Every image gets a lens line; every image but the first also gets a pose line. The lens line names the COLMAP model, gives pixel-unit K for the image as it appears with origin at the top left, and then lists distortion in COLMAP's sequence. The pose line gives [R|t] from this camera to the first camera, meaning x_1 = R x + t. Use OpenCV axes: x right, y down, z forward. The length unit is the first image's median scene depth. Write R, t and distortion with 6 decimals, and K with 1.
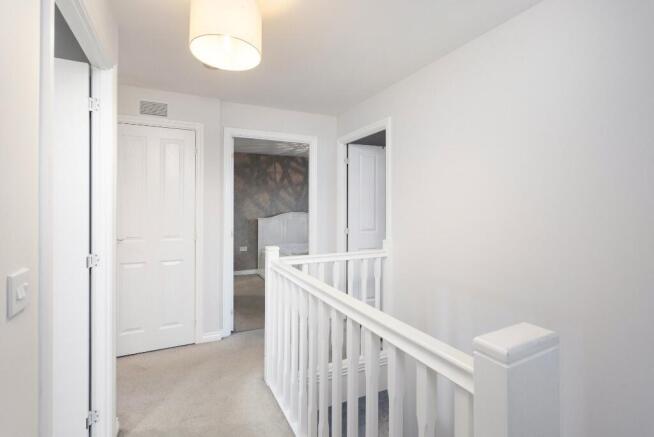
lens RADIAL K [[314.3, 0, 327.1], [0, 314.3, 210.5], [0, 0, 1]] dist [0.001233, 0.000585]
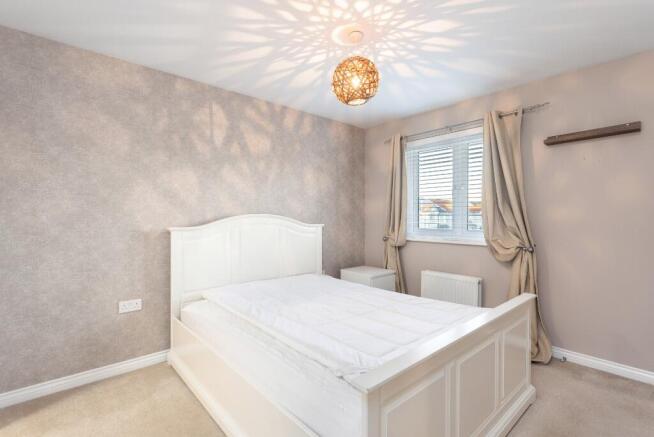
lens RADIAL K [[310.0, 0, 326.1], [0, 310.0, 220.5], [0, 0, 1]] dist [0.001696, 0.000291]
pose [[0.963225, -0.001532, 0.268693, -0.127480], [-0.000210, 0.999979, 0.006456, 0.011394], [-0.268697, -0.006275, 0.963204, 0.534791]]
